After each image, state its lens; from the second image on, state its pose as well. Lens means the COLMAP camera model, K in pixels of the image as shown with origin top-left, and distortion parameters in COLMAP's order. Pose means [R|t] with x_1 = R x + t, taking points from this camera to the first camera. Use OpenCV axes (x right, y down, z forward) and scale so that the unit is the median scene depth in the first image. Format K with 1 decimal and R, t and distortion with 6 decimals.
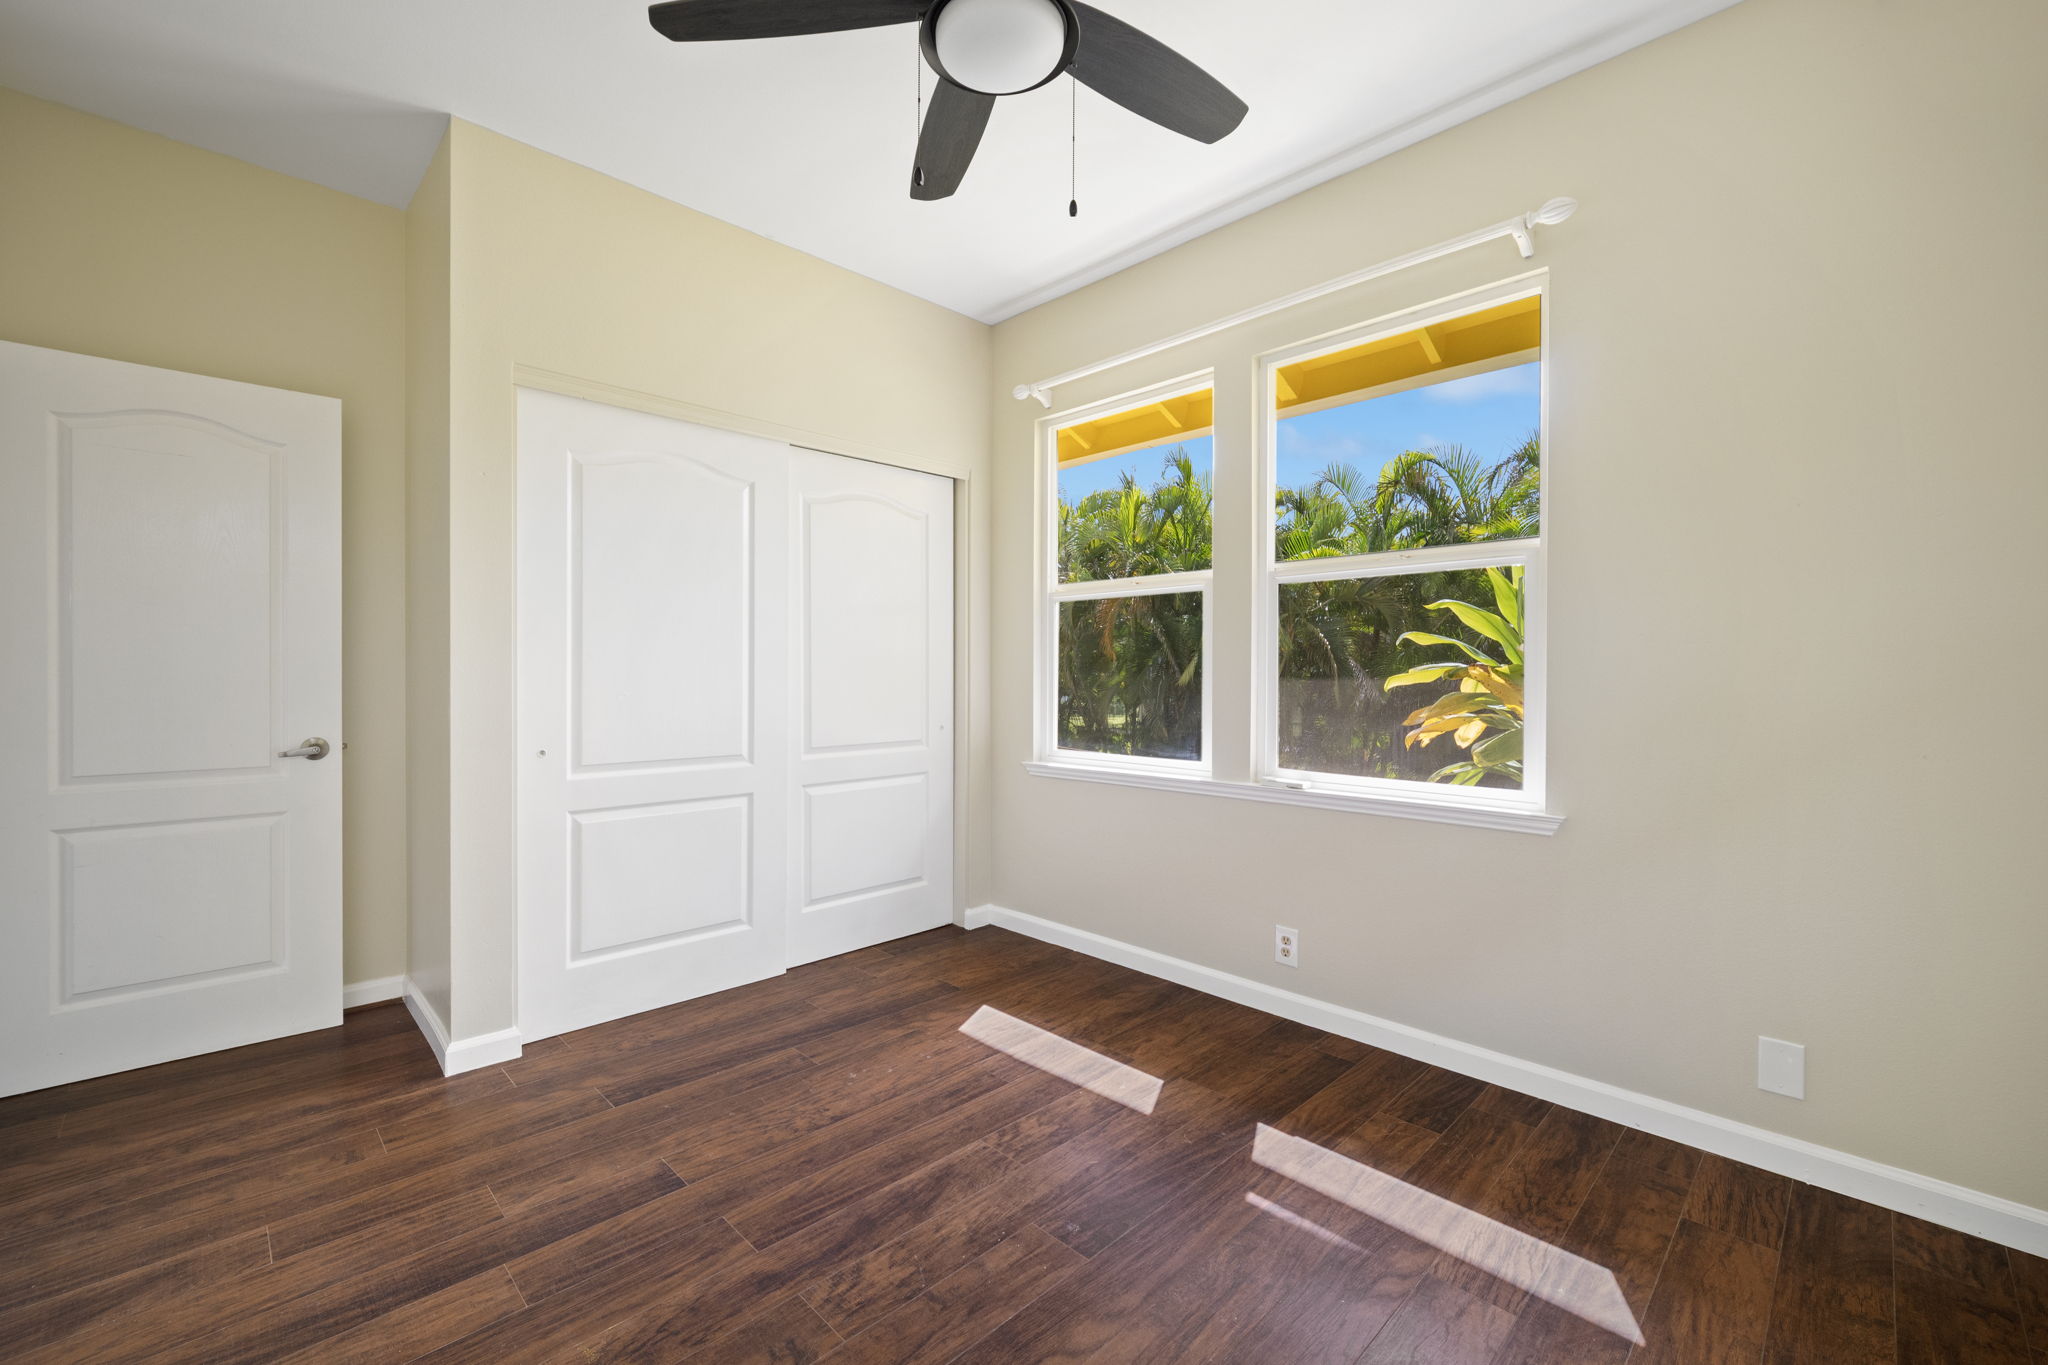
lens RADIAL K [[833.9, 0, 1018.1], [0, 833.9, 666.8], [0, 0, 1]] dist [0.000160, -0.000126]
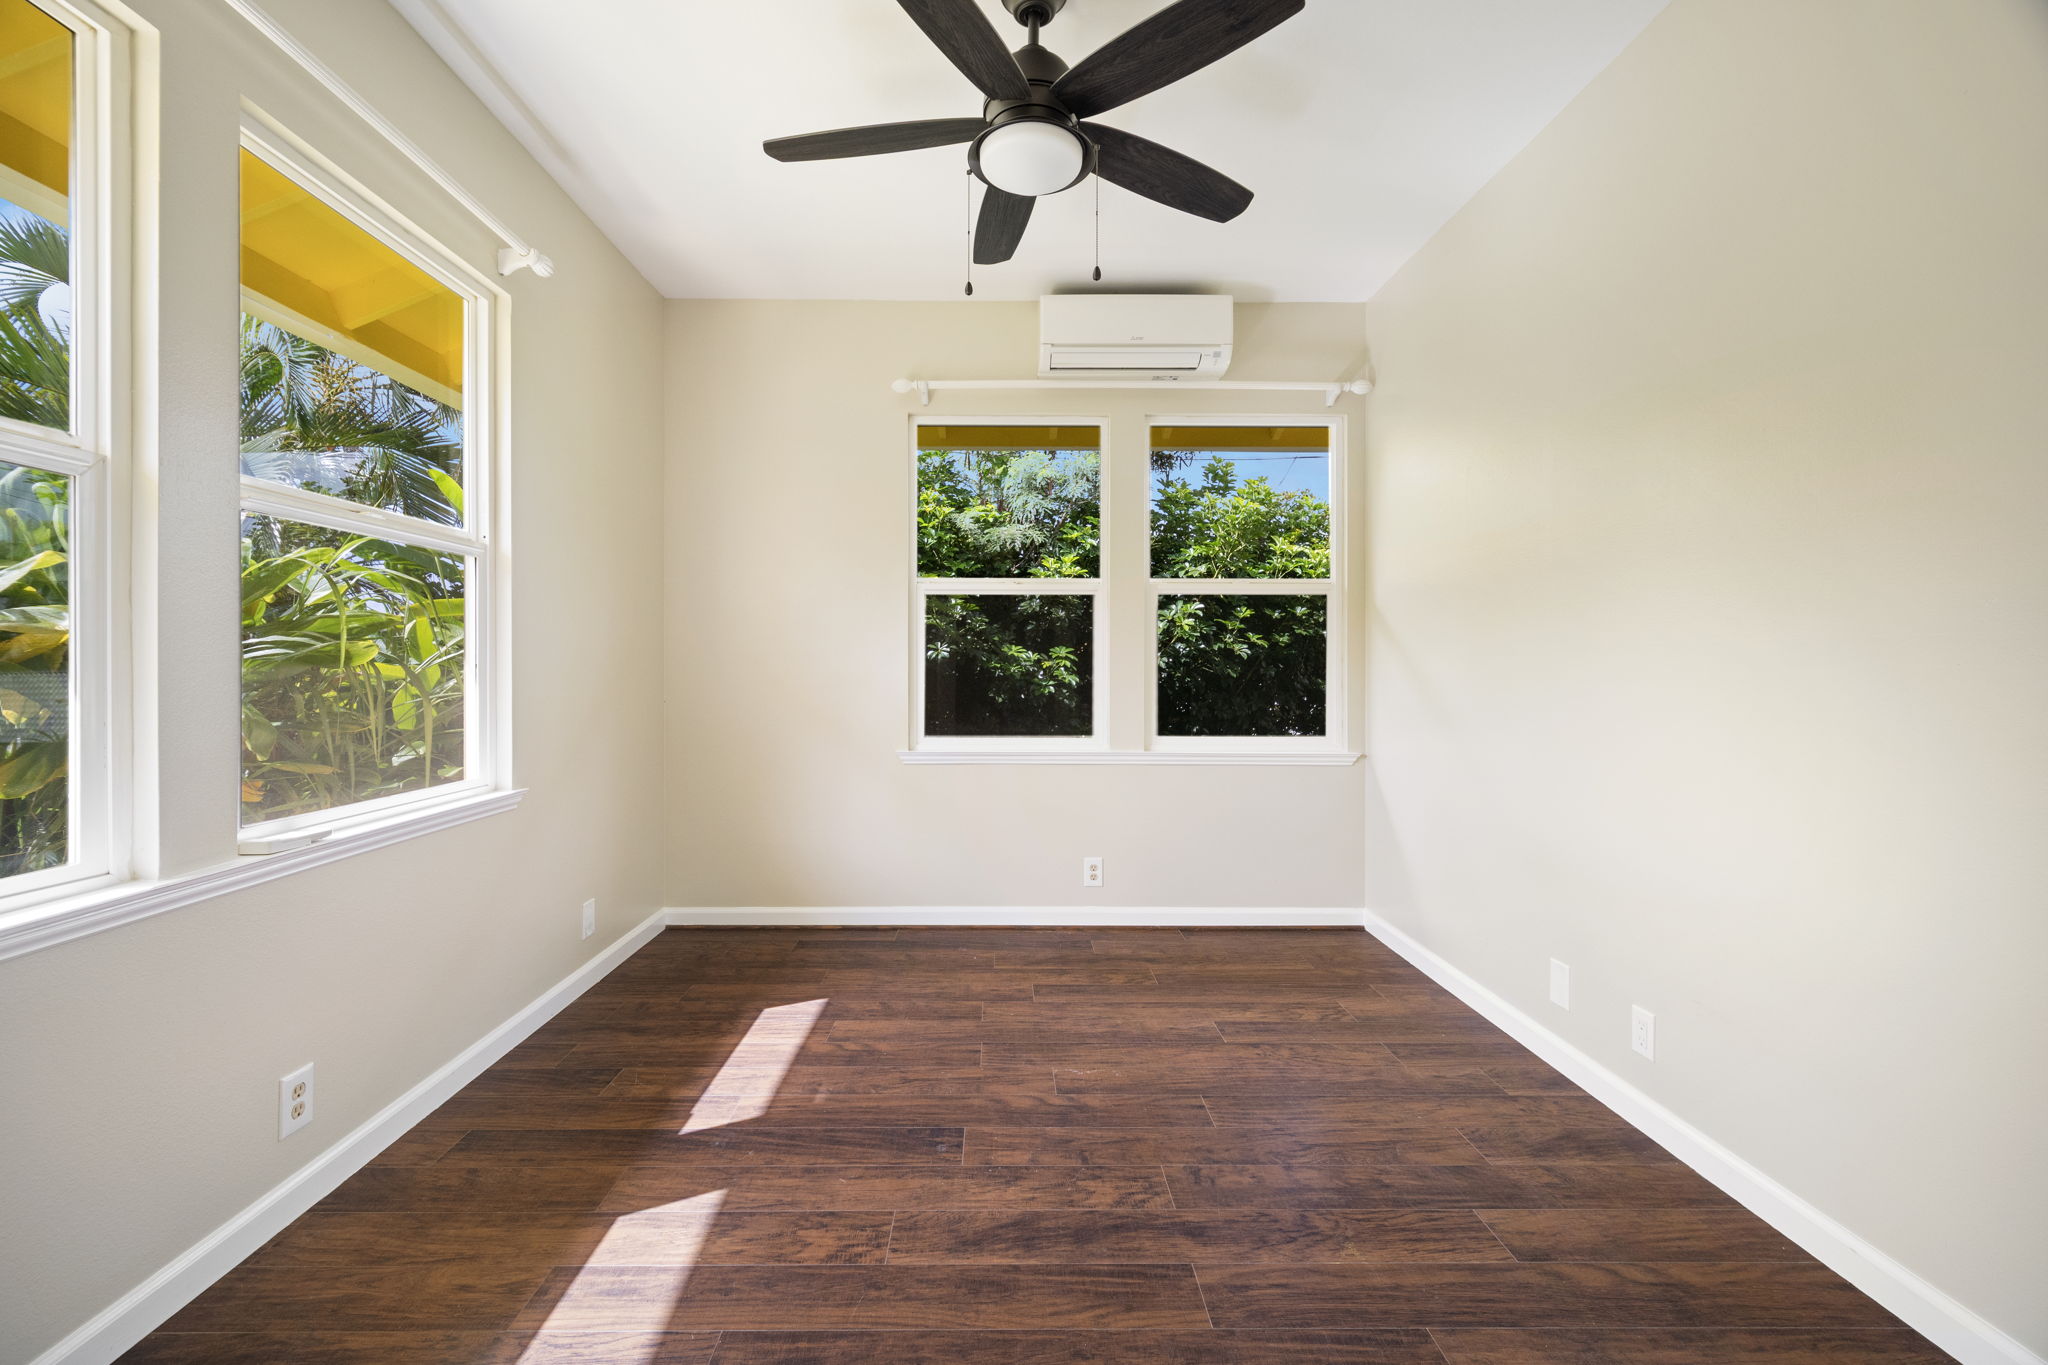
lens RADIAL K [[833.9, 0, 1025.1], [0, 833.9, 681.4], [0, 0, 1]] dist [0.000160, -0.000126]
pose [[-0.729435, -0.016424, 0.683853, -0.764744], [-0.009779, 0.999860, 0.013582, 0.023047], [-0.683980, 0.003220, -0.729493, 1.713701]]
